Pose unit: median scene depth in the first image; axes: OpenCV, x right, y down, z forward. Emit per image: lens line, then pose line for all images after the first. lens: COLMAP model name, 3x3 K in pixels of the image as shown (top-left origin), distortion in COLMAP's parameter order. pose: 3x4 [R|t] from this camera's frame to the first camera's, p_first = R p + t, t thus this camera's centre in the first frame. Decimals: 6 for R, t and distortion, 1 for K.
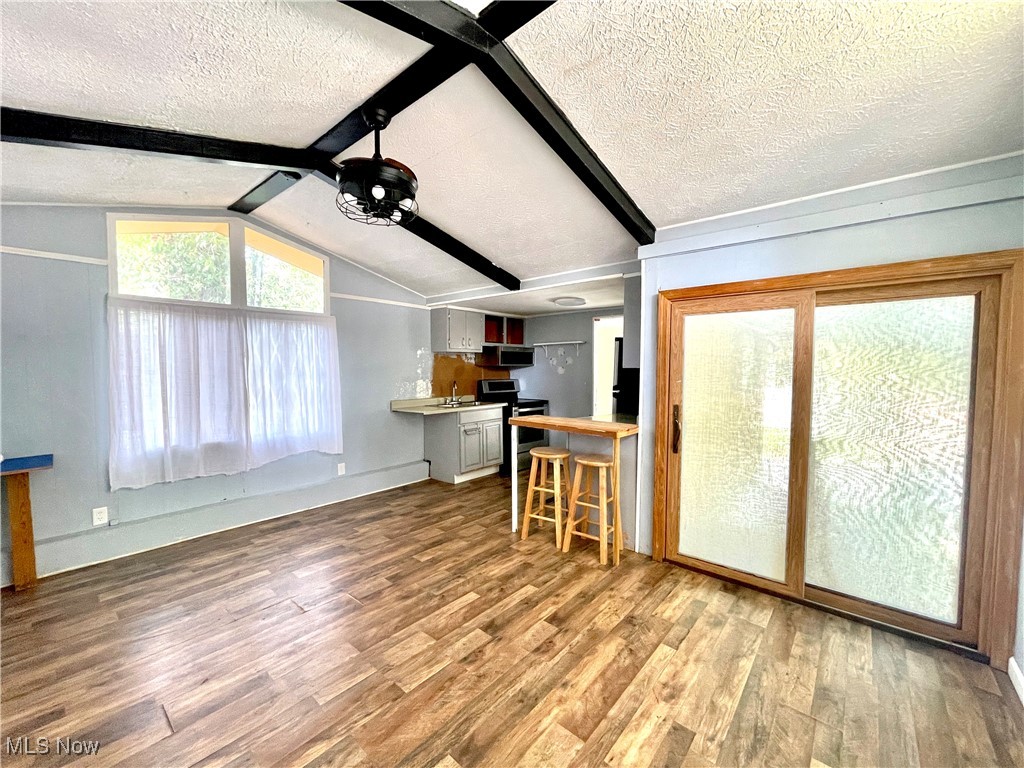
lens RADIAL K [[414.1, 0, 510.4], [0, 414.1, 389.0], [0, 0, 1]] dist [0.003194, 0.000948]
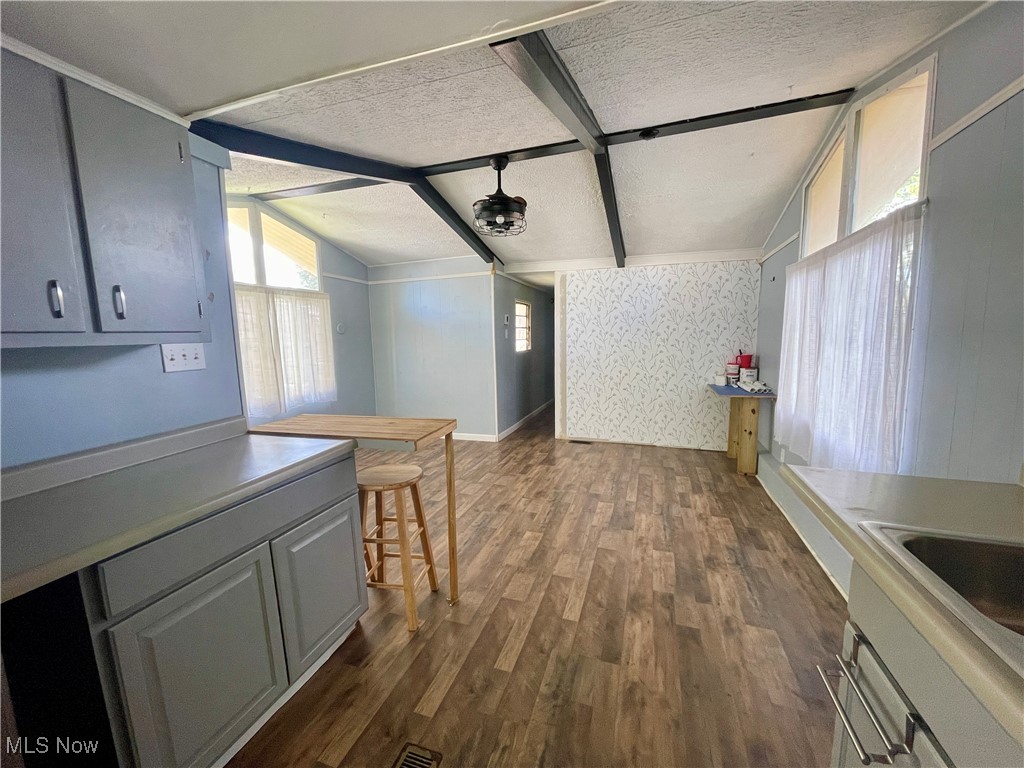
lens RADIAL K [[414.1, 0, 514.3], [0, 414.1, 383.6], [0, 0, 1]] dist [0.003194, 0.000948]
pose [[-0.924648, 0.063401, -0.375507, 0.172957], [0.000986, 0.986439, 0.164123, -0.102582], [0.380821, 0.151386, -0.912172, 1.882490]]
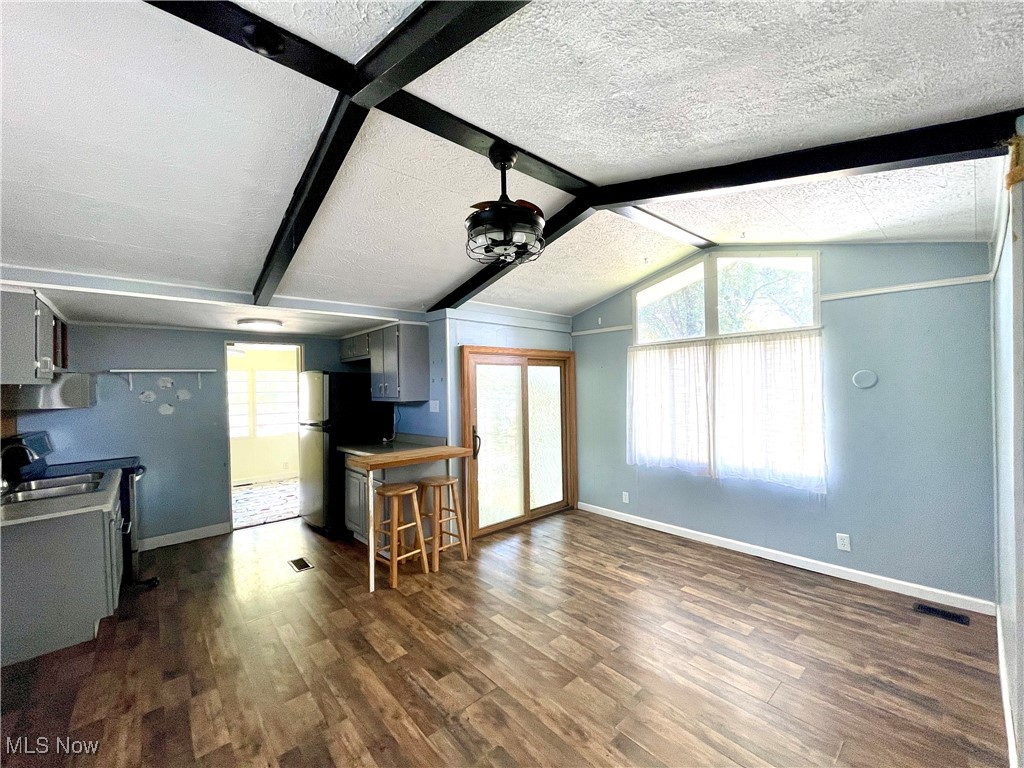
lens RADIAL K [[414.1, 0, 505.6], [0, 414.1, 391.6], [0, 0, 1]] dist [0.003194, 0.000948]
pose [[0.143290, -0.021729, 0.989442, -0.990197], [0.069043, 0.997543, 0.011909, -0.088989], [-0.987269, 0.066608, 0.144438, 0.673451]]
